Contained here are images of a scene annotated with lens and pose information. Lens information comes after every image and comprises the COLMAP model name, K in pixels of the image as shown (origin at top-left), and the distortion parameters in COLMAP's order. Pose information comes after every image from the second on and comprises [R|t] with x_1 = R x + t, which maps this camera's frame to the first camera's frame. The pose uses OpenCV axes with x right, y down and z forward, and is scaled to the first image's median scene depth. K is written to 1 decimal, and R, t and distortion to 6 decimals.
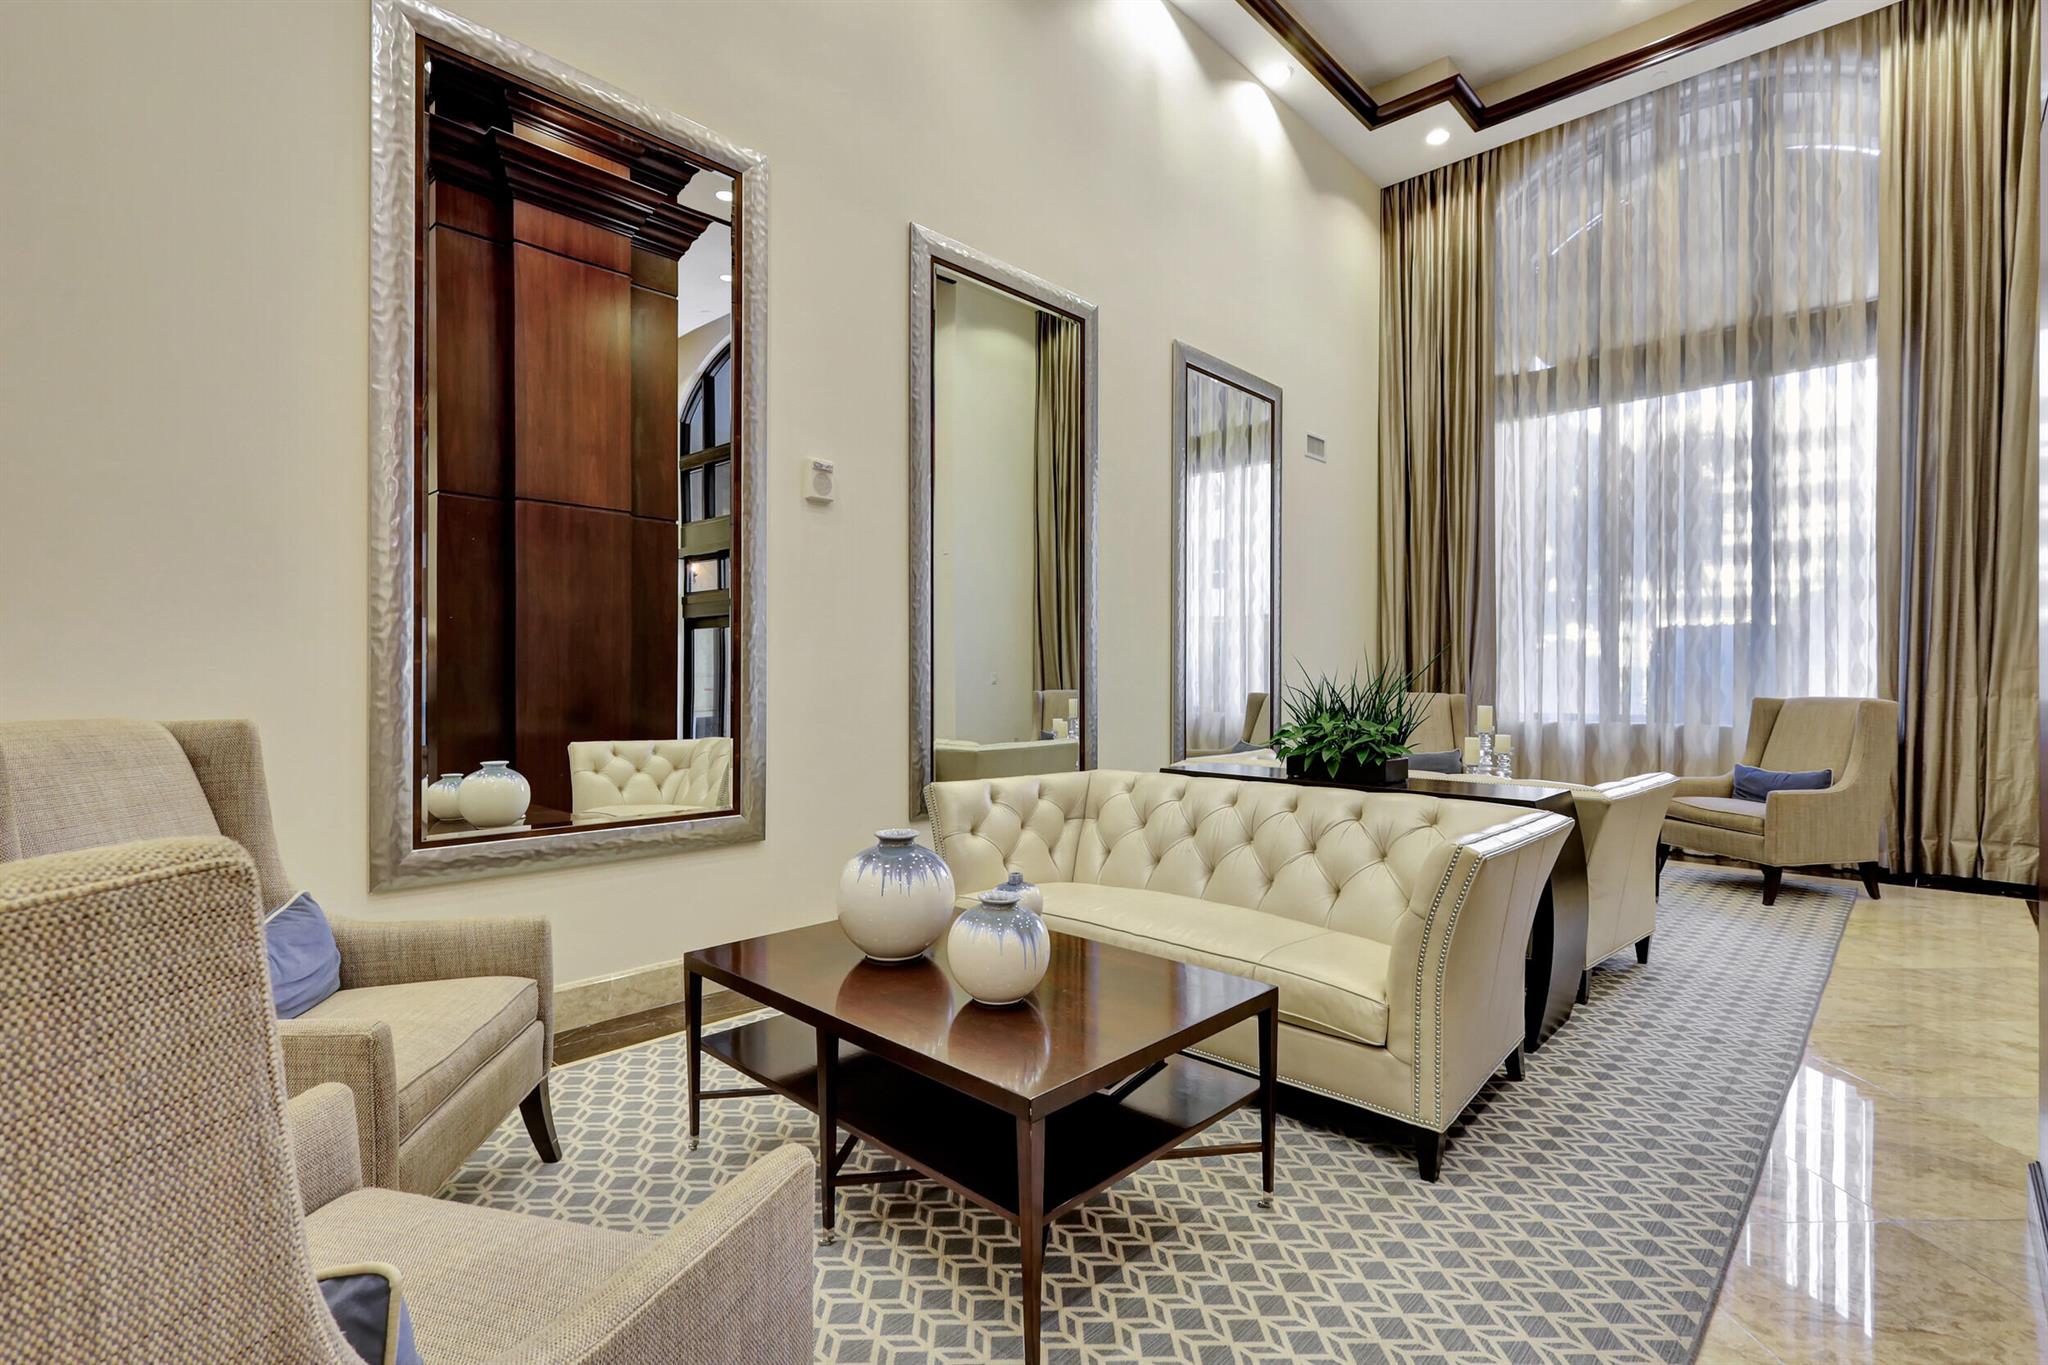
lens RADIAL K [[956.1, 0, 1027.1], [0, 956.1, 680.8], [0, 0, 1]] dist [-0.002100, -0.000155]
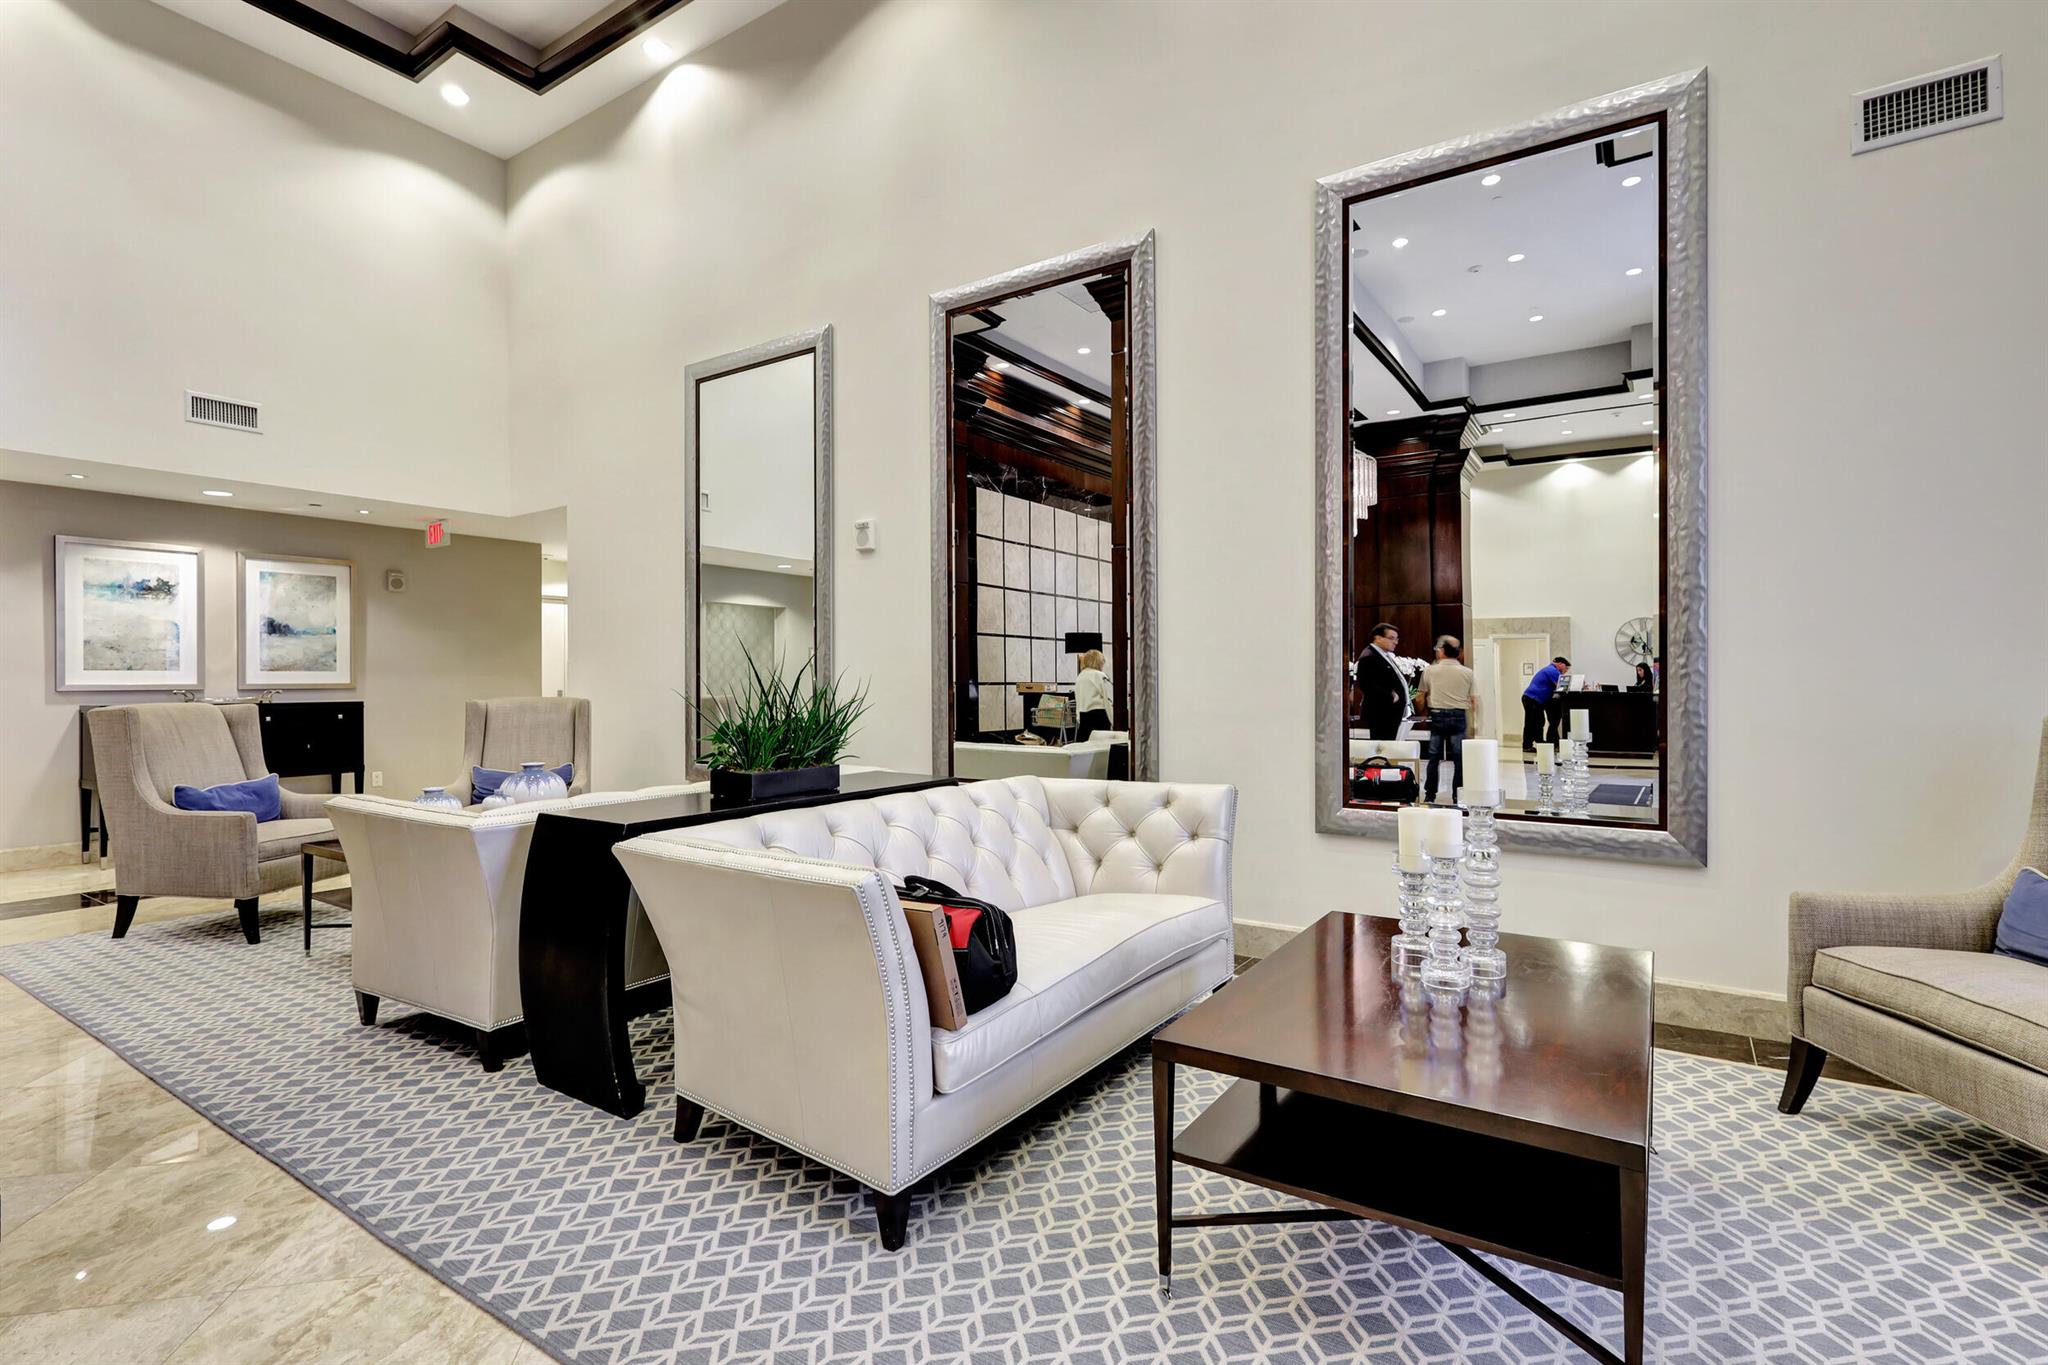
lens RADIAL K [[967.8, 0, 1011.1], [0, 967.8, 679.0], [0, 0, 1]] dist [0.004038, 0.000197]
pose [[0.157375, -0.004659, -0.987528, 1.838107], [0.000044, 0.999989, -0.004711, -0.000165], [0.987539, 0.000698, 0.157374, 1.560809]]
